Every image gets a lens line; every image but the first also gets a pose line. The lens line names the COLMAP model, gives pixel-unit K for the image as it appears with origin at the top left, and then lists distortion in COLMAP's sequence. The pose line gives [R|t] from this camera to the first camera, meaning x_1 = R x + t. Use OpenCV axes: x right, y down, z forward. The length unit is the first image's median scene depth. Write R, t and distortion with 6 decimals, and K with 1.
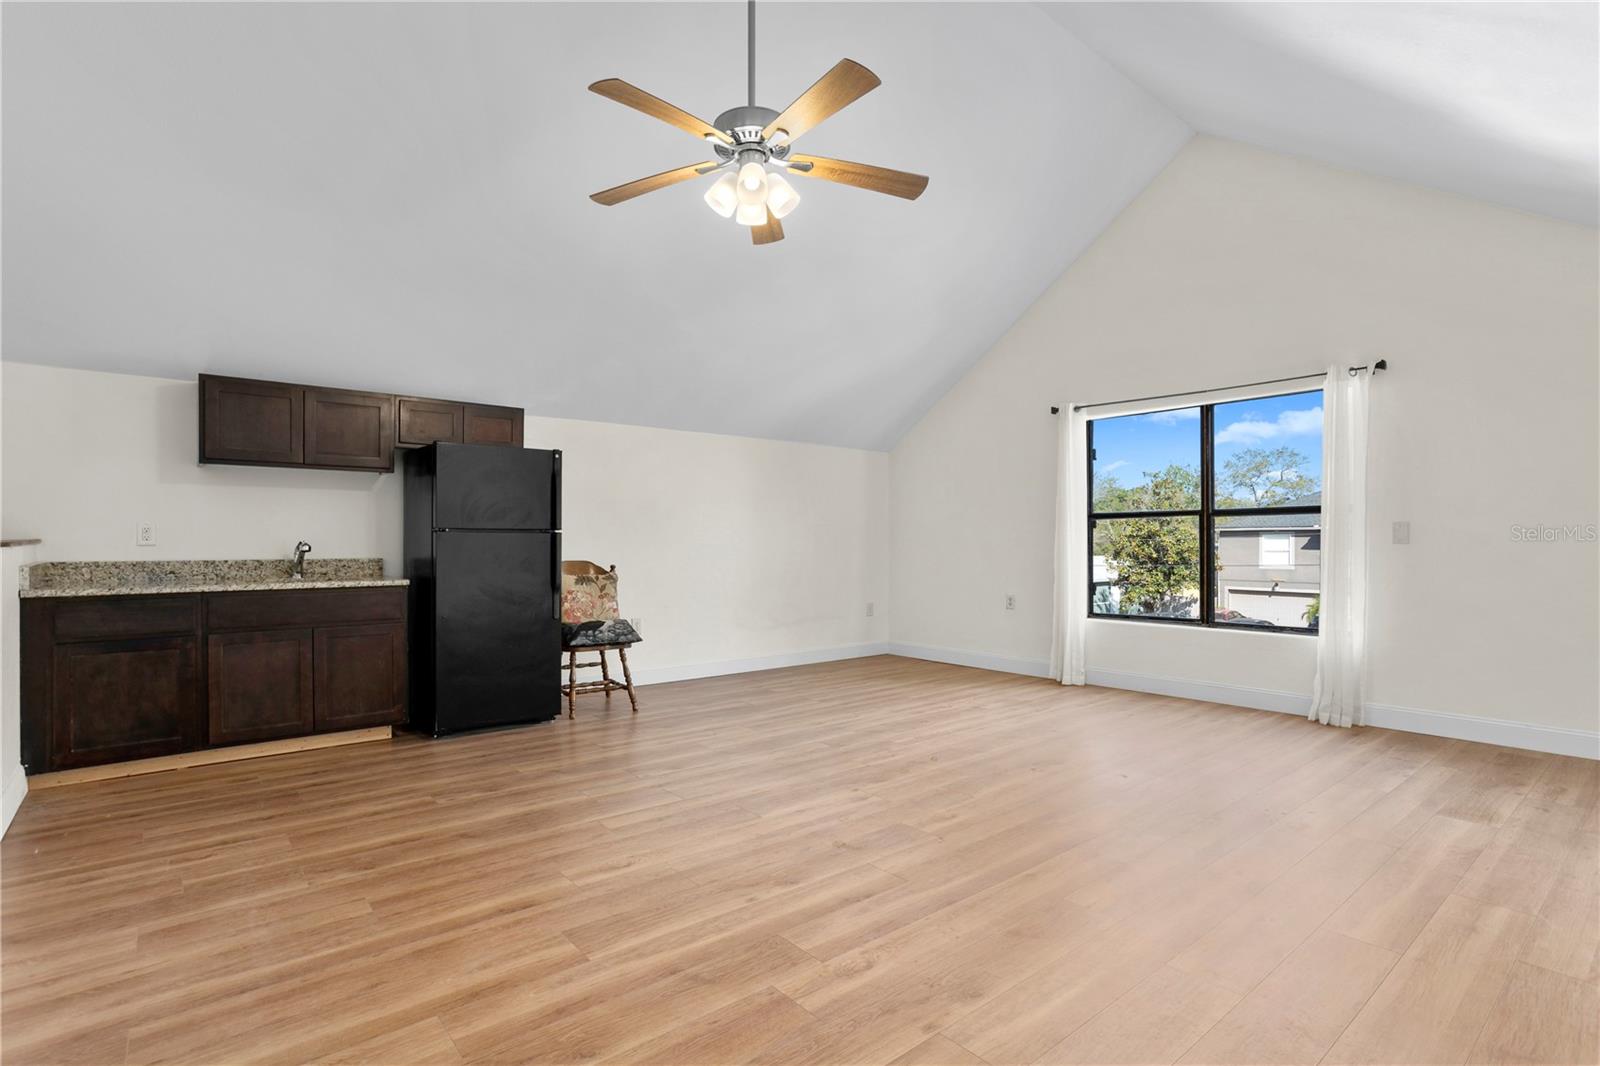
lens RADIAL K [[773.5, 0, 801.0], [0, 773.5, 516.6], [0, 0, 1]] dist [-0.050880, 0.034049]
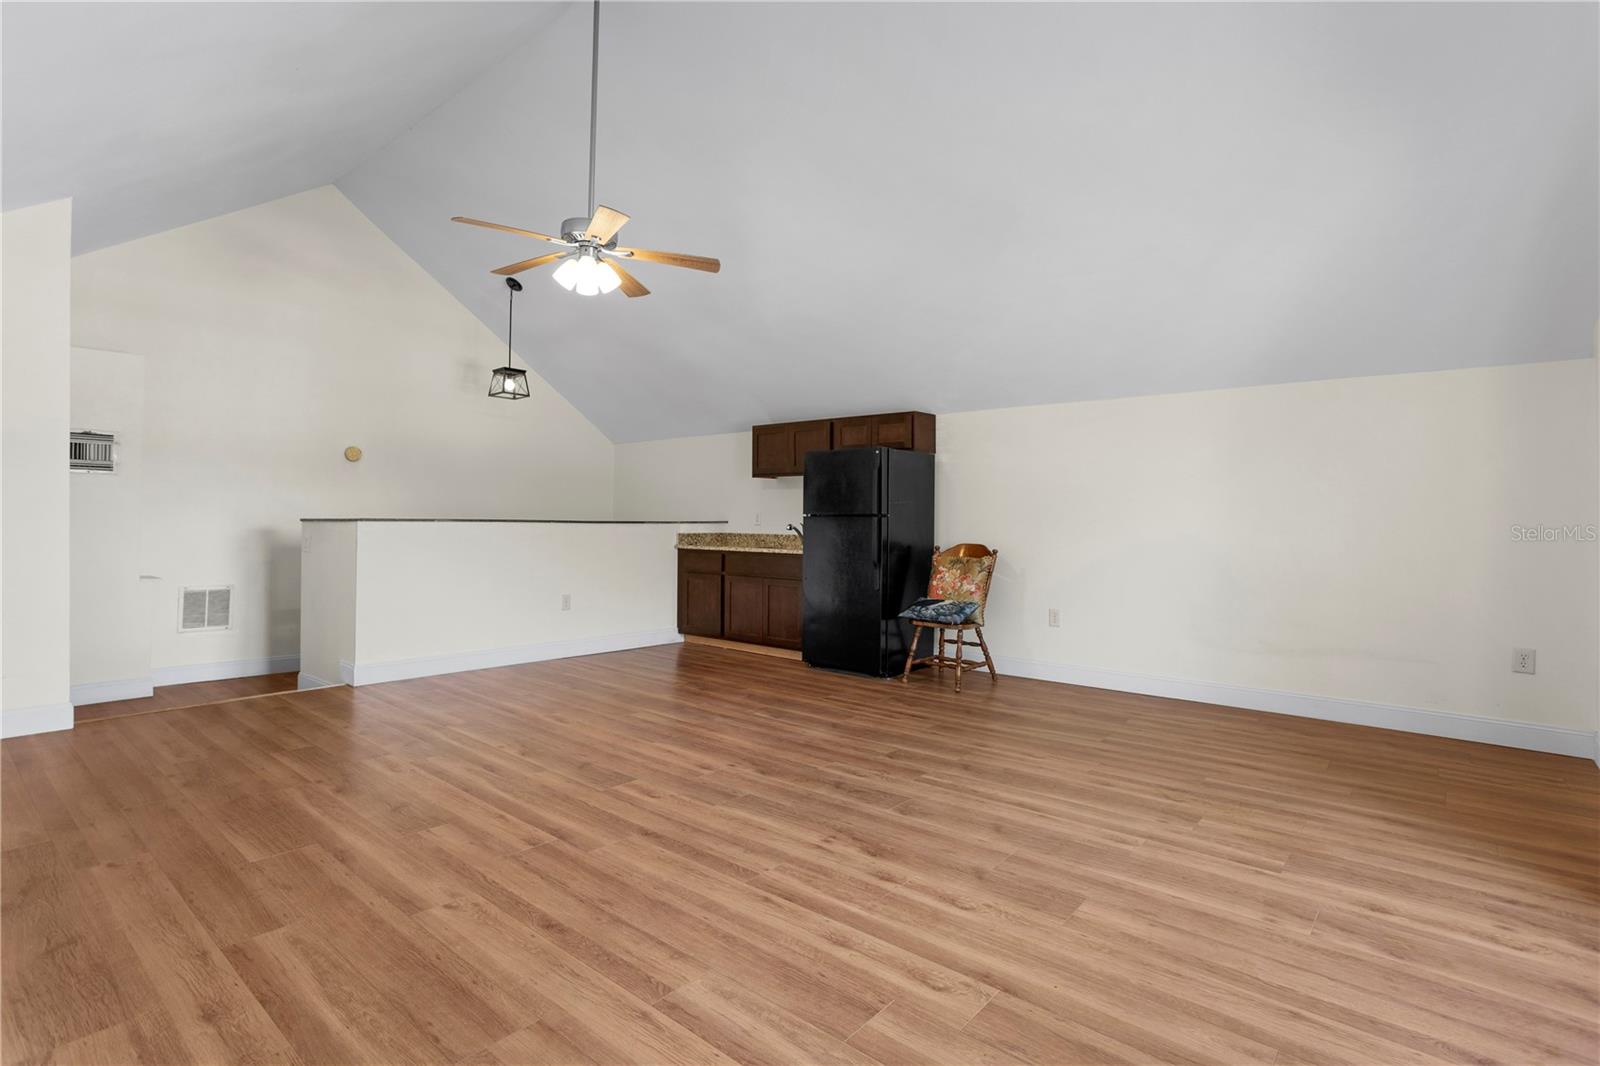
lens RADIAL K [[773.5, 0, 801.0], [0, 773.5, 516.6], [0, 0, 1]] dist [-0.050880, 0.034049]
pose [[0.180145, -0.007163, -0.983614, 0.966166], [0.019188, 0.999809, -0.003767, 0.027785], [0.983453, -0.018195, 0.180248, 0.806164]]
